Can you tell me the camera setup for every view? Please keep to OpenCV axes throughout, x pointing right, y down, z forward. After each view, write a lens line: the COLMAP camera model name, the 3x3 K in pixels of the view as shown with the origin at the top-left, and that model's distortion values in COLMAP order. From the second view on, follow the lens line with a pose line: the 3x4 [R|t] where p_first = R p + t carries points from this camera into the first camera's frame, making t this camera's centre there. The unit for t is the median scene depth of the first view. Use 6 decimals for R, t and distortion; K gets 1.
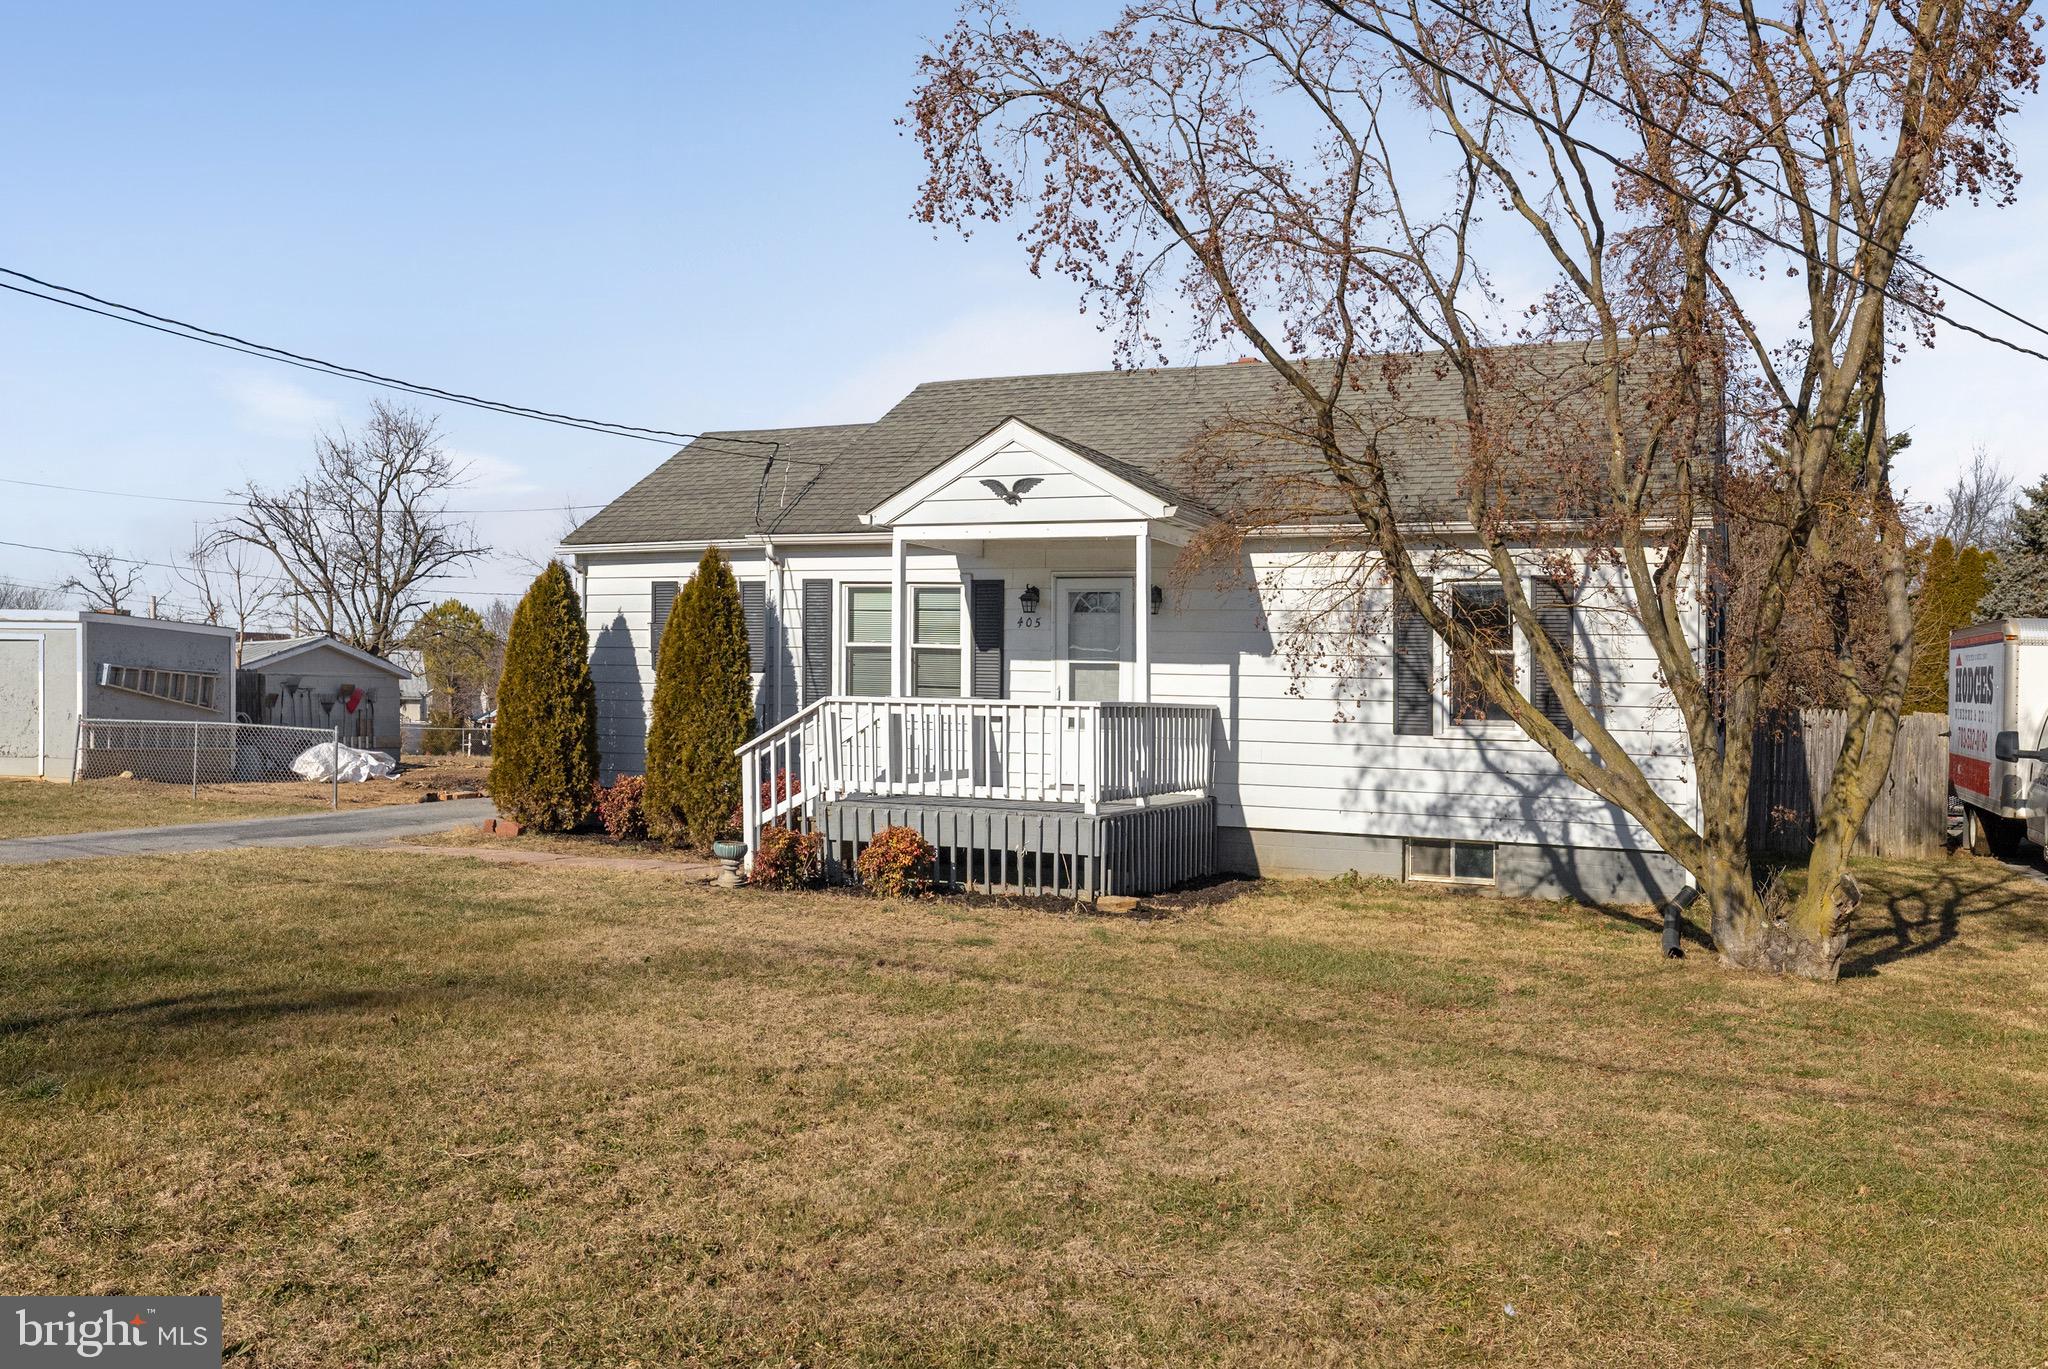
lens RADIAL K [[1732.5, 0, 999.9], [0, 1732.5, 684.9], [0, 0, 1]] dist [0.000321, -0.000695]
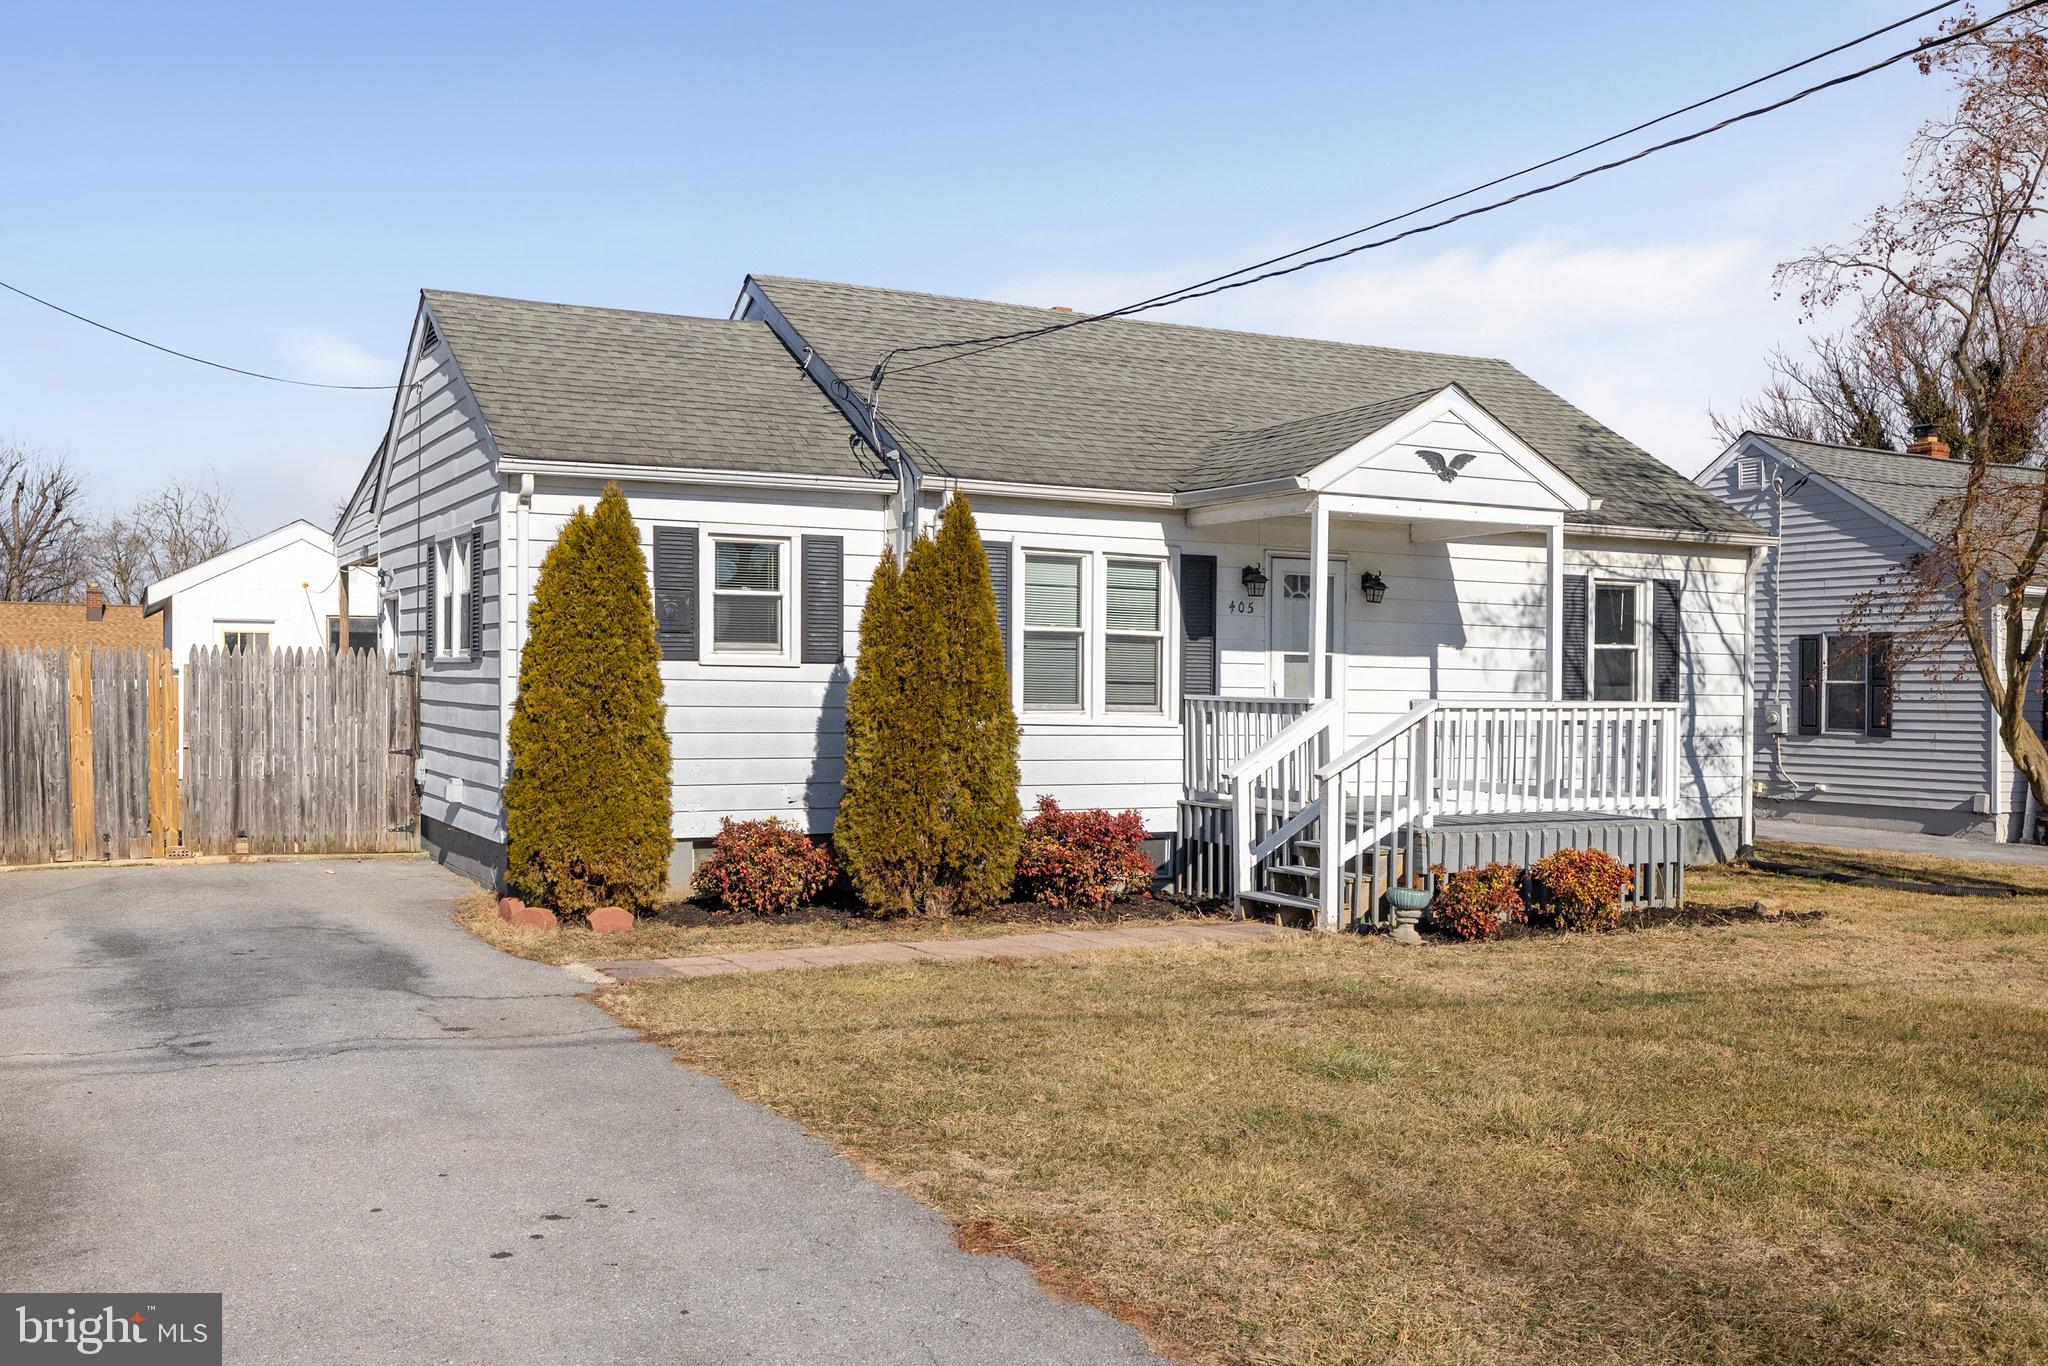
lens RADIAL K [[1883.7, 0, 1024.0], [0, 1883.7, 683.0], [0, 0, 1]] dist [-0.000781, 0.002024]
pose [[0.611418, -0.015273, 0.791161, -0.870943], [-0.003727, 0.999747, 0.022180, -0.020622], [-0.791299, -0.016510, 0.611206, 0.564557]]
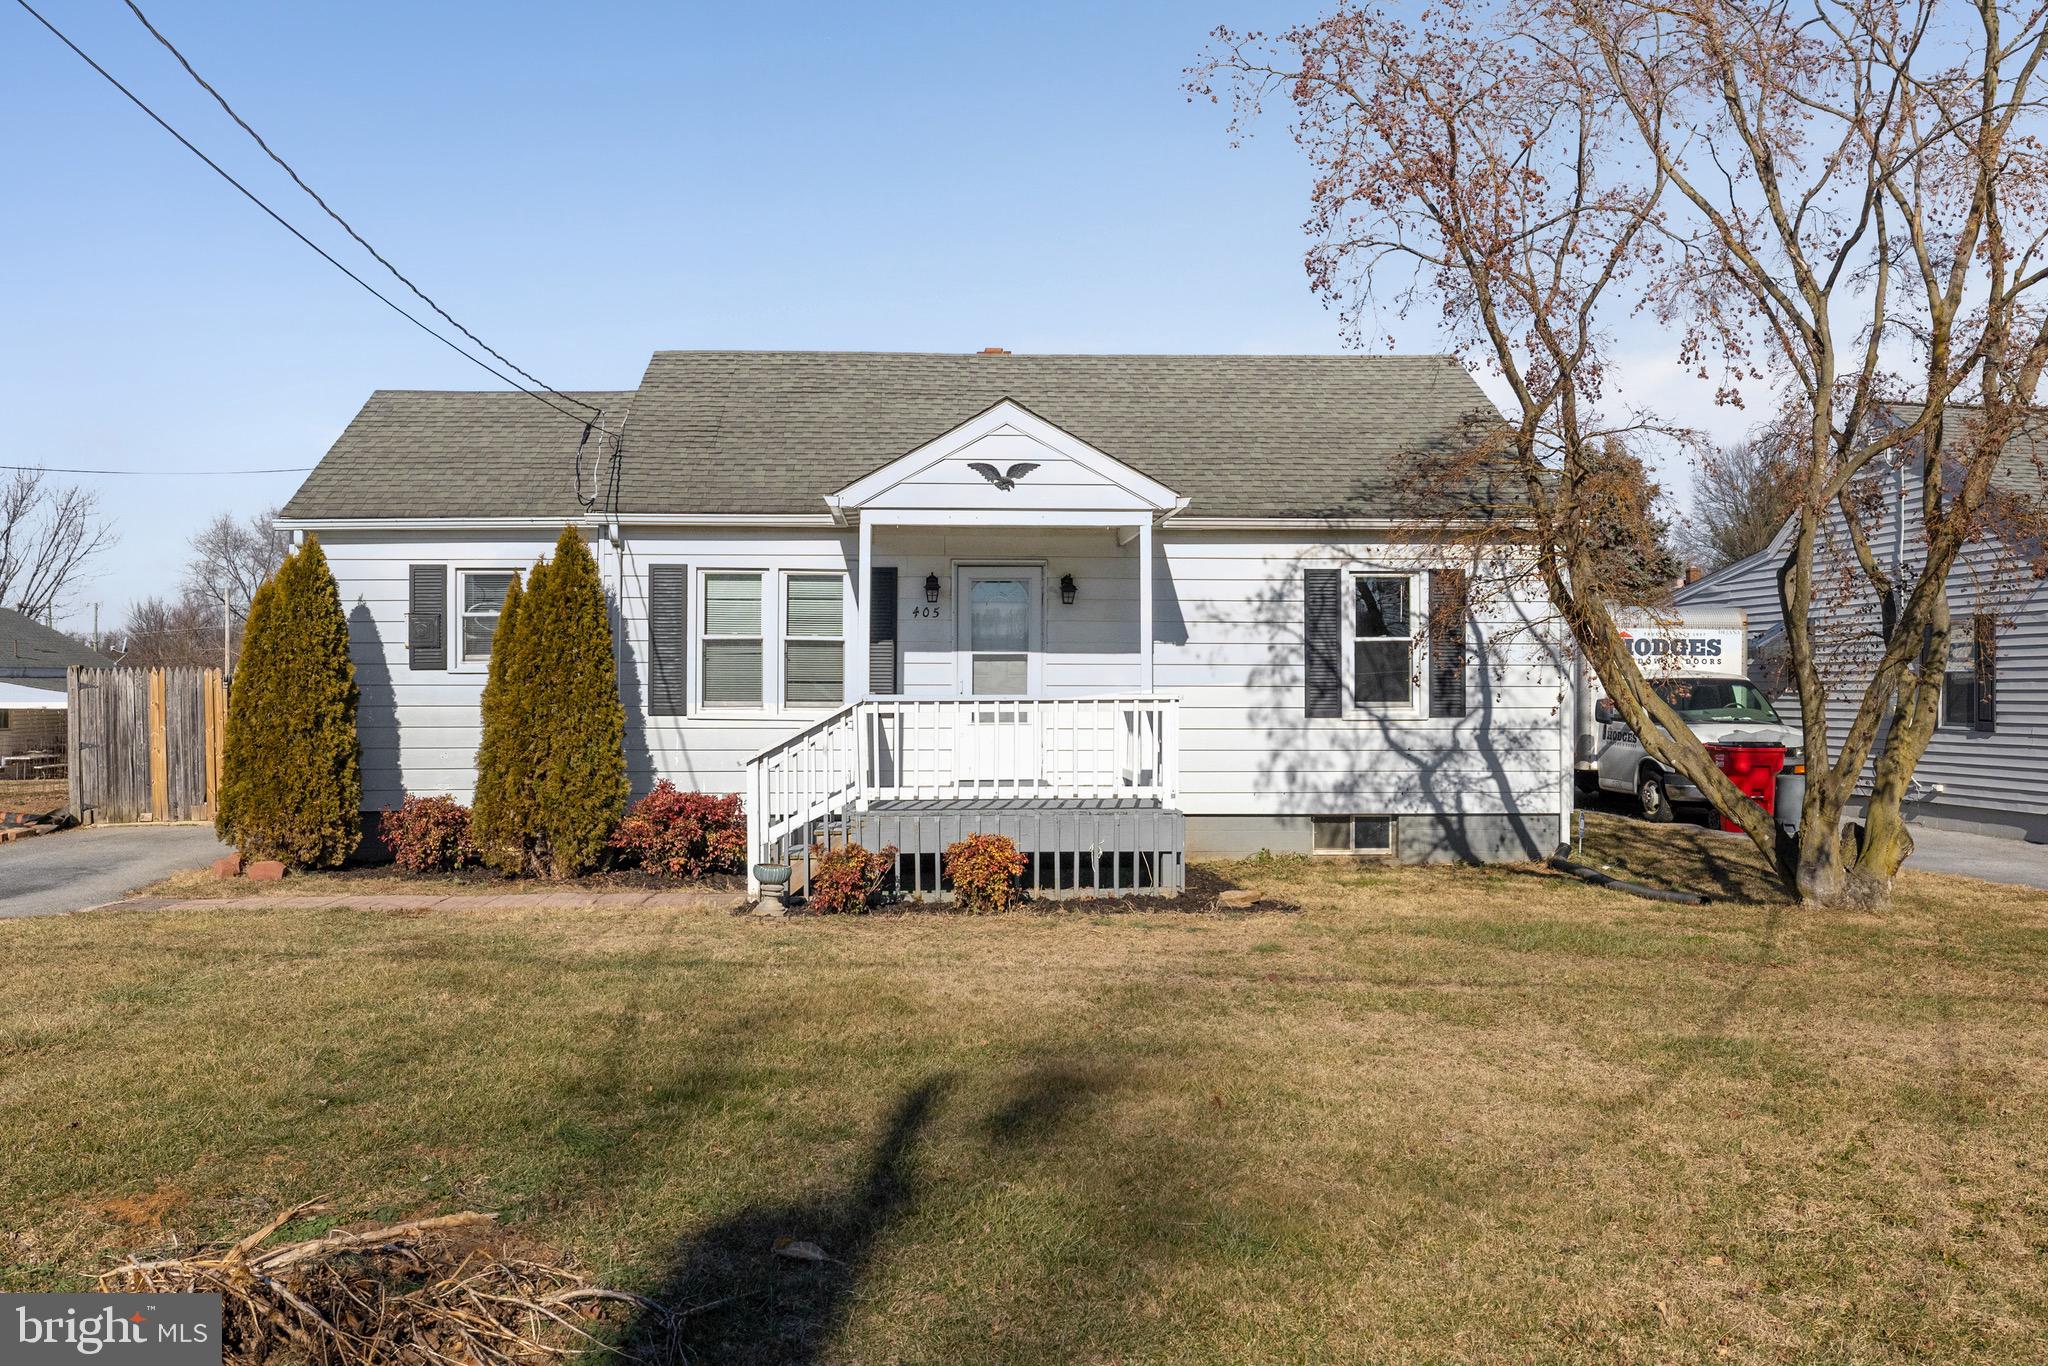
lens RADIAL K [[1732.5, 0, 999.9], [0, 1732.5, 683.4], [0, 0, 1]] dist [0.000321, -0.000695]
pose [[0.885052, -0.023091, 0.464919, -0.429985], [0.017929, 0.999719, 0.015522, -0.012338], [-0.465147, -0.005403, 0.885217, 0.153395]]
